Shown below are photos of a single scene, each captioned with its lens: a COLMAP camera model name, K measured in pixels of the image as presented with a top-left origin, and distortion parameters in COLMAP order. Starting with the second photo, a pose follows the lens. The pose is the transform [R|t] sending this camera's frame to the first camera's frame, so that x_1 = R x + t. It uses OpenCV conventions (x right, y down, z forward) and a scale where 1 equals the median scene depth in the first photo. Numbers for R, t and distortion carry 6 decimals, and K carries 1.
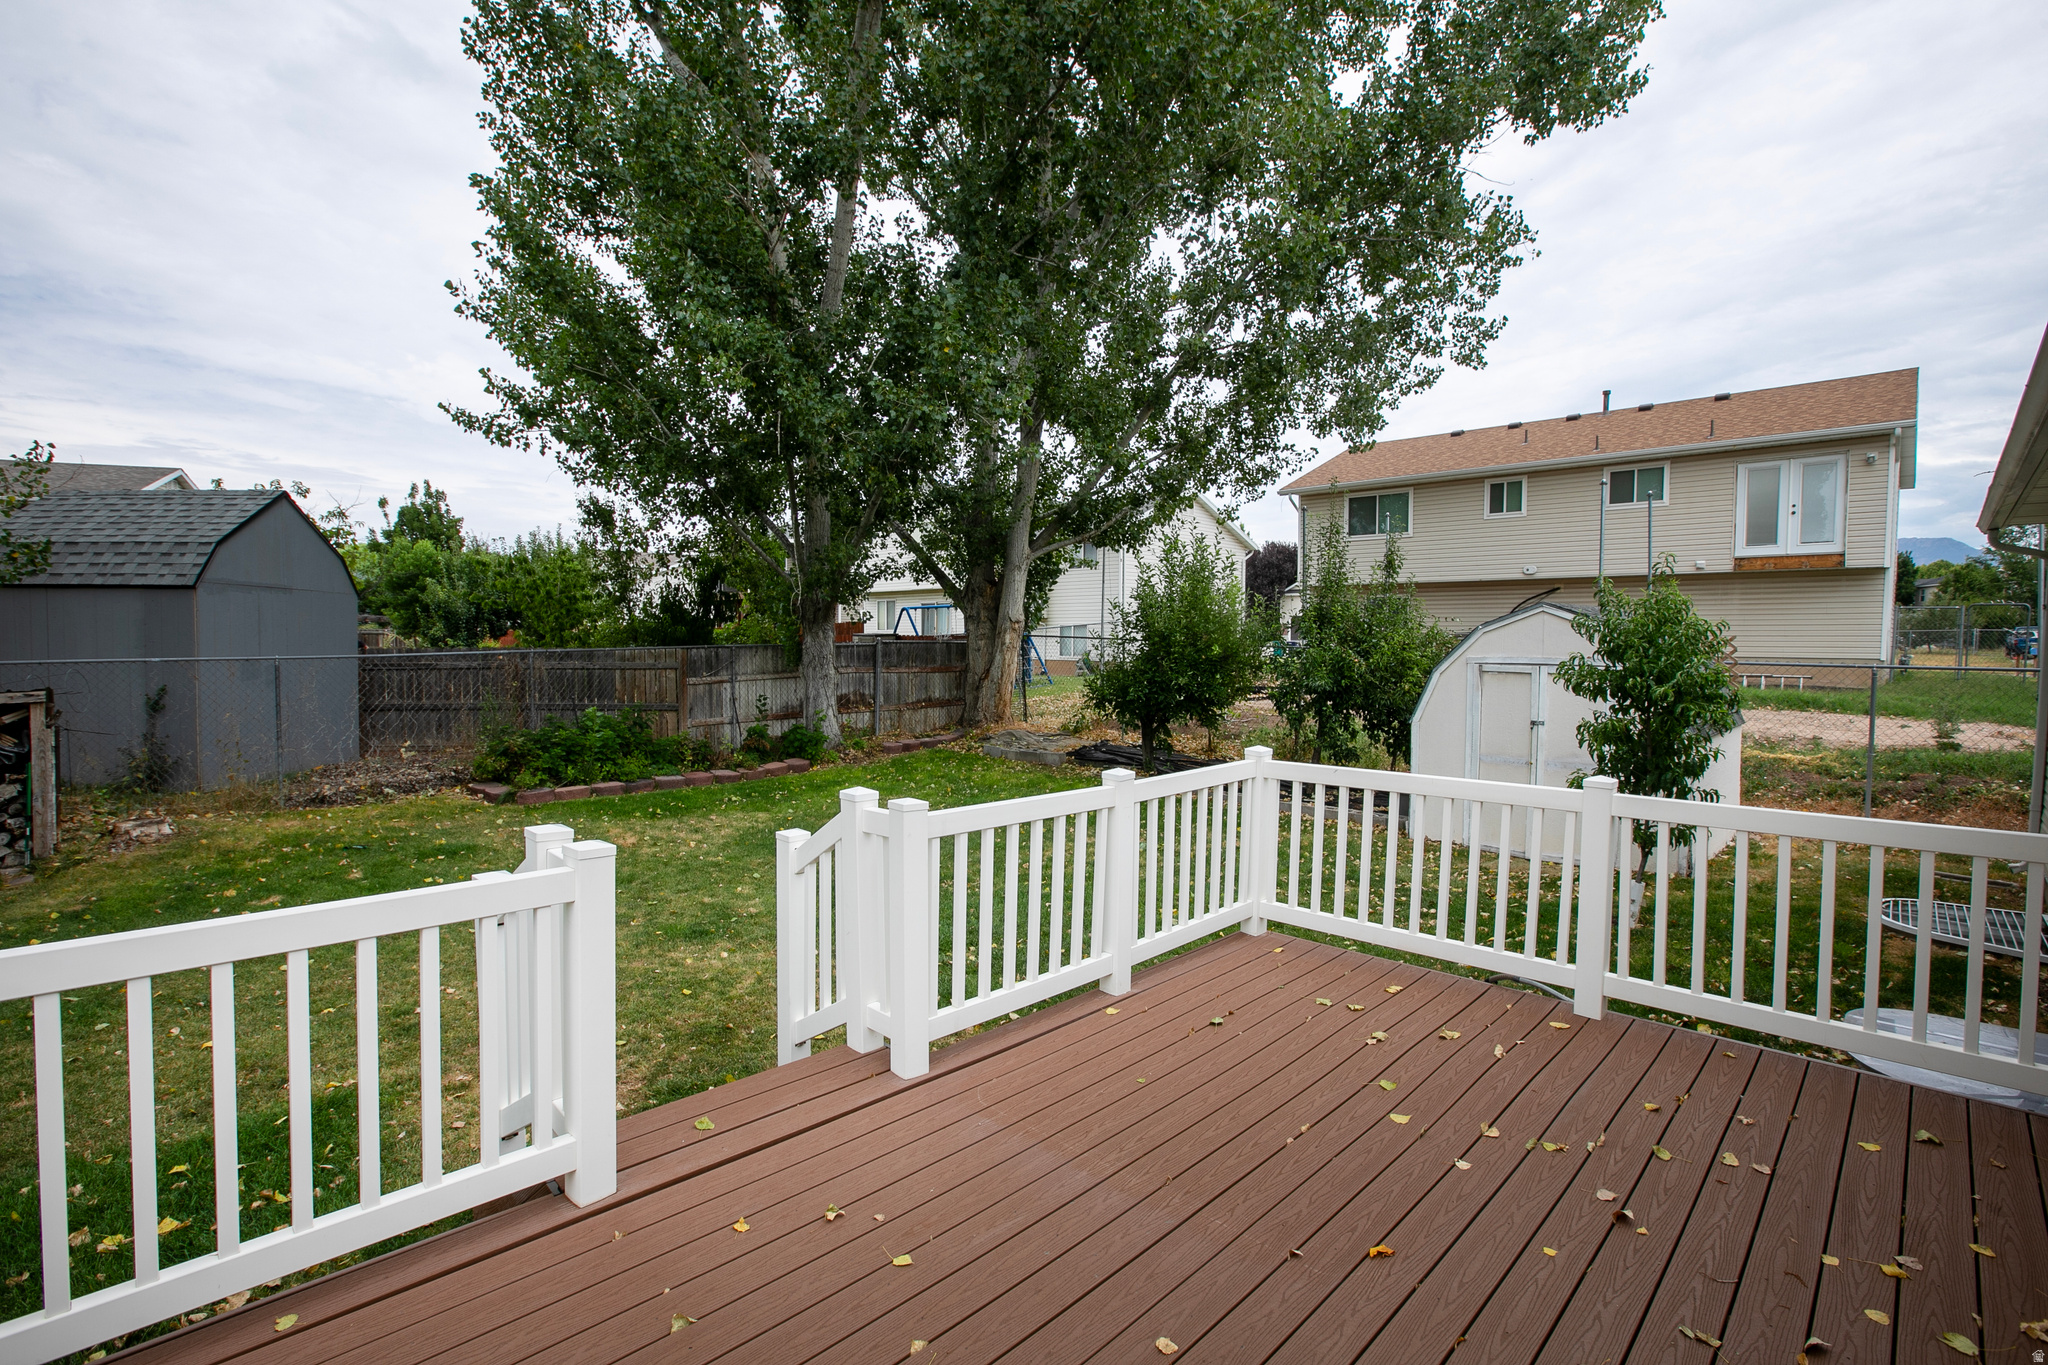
lens RADIAL K [[933.3, 0, 1014.6], [0, 933.3, 668.5], [0, 0, 1]] dist [-0.045888, 0.014382]
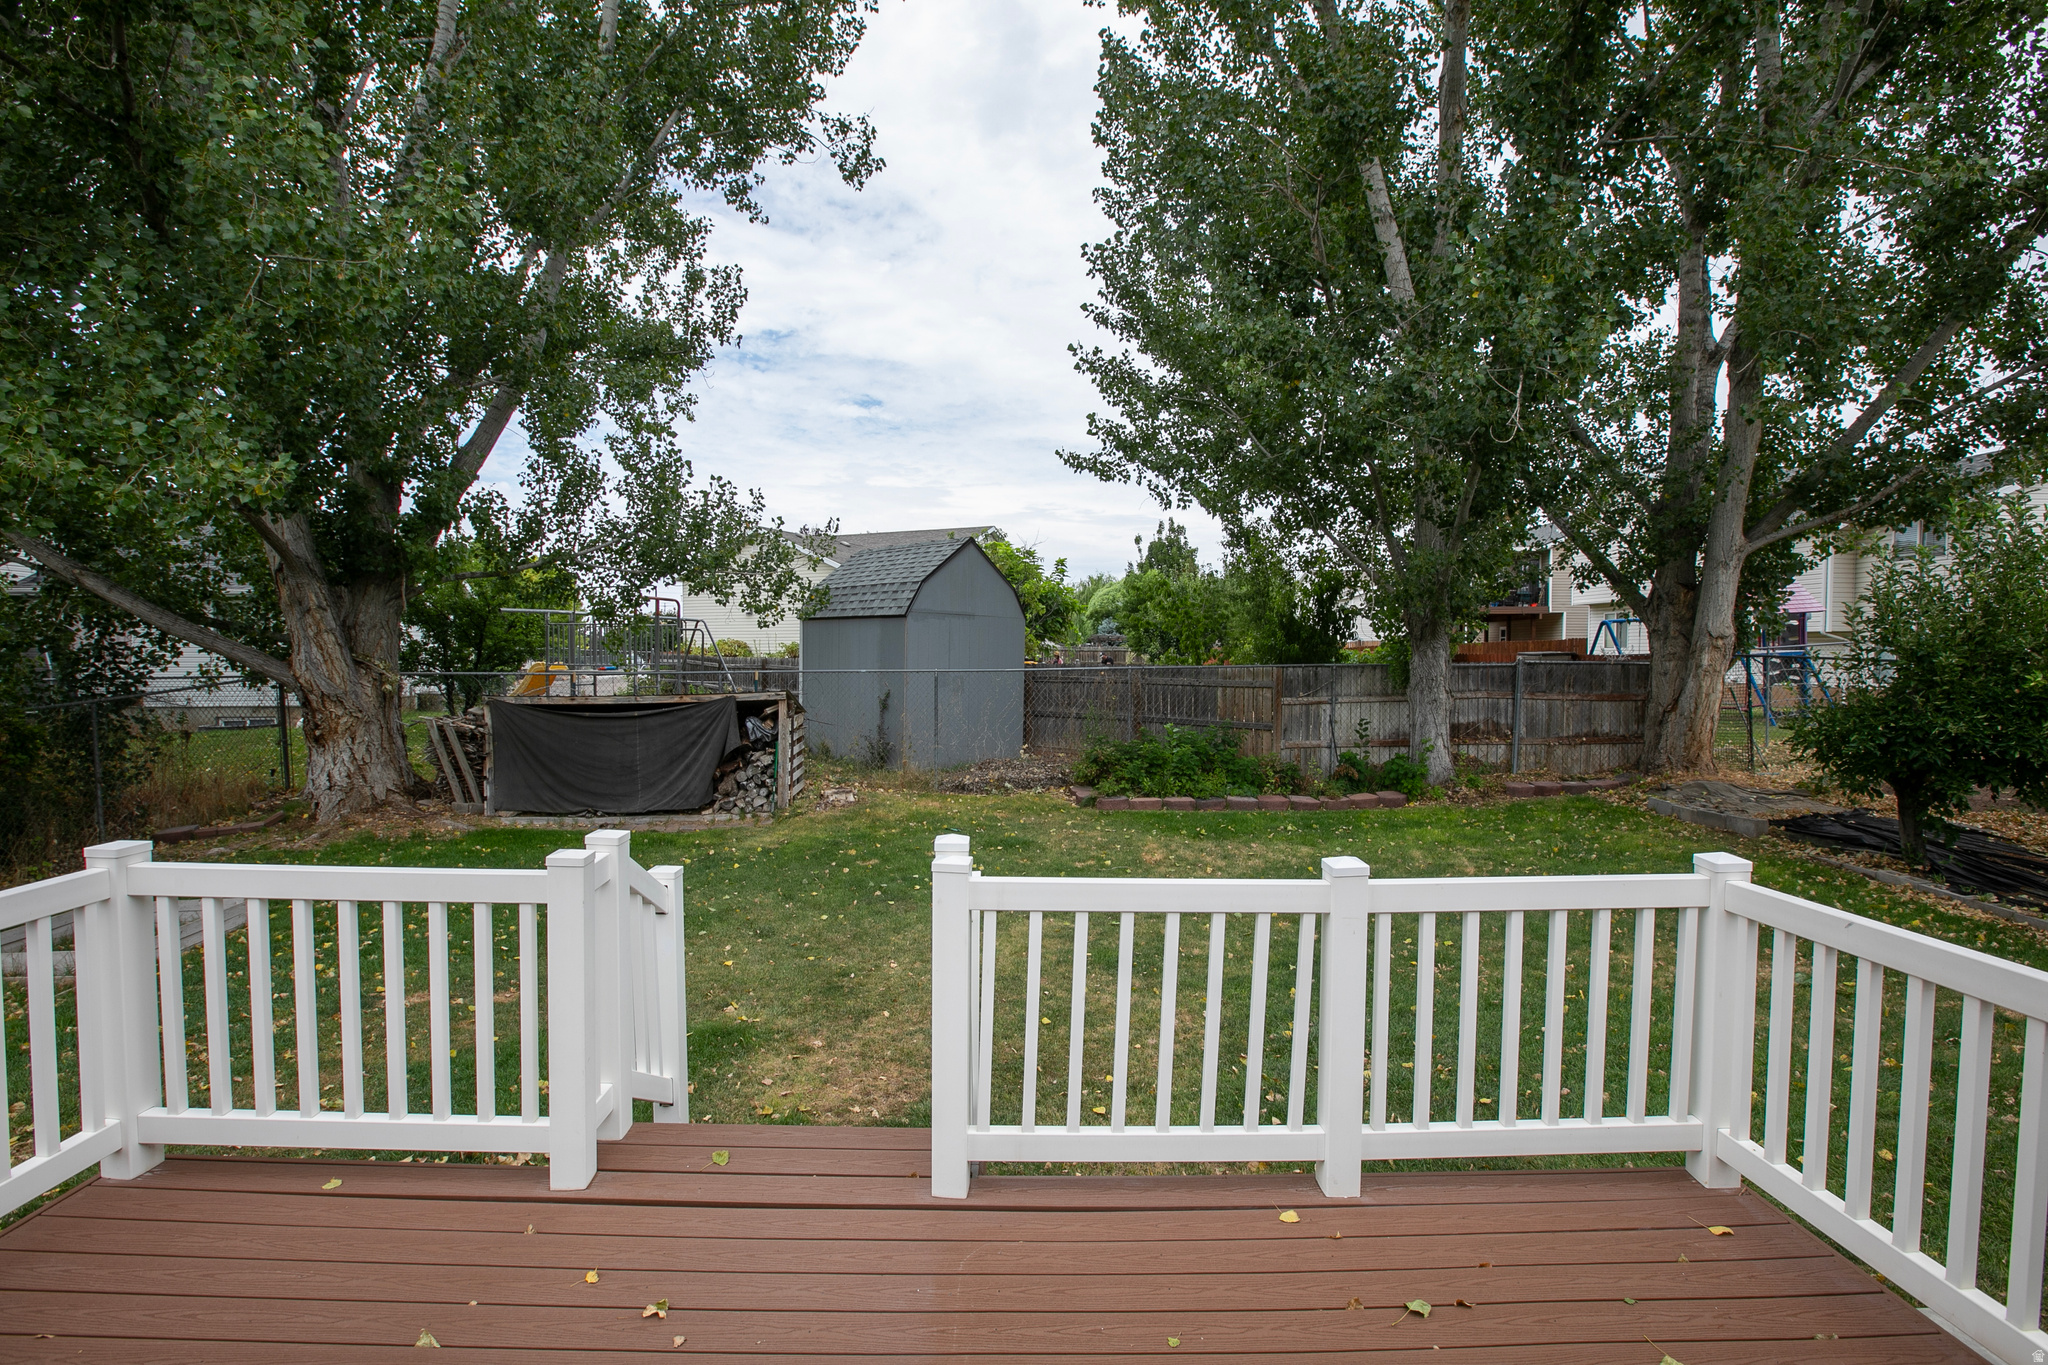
lens RADIAL K [[933.3, 0, 1020.9], [0, 933.3, 664.8], [0, 0, 1]] dist [-0.045888, 0.014382]
pose [[0.725279, 0.010415, -0.688376, 0.137963], [-0.025861, 0.999592, -0.012123, -0.006072], [0.687969, 0.026595, 0.725252, 0.122840]]
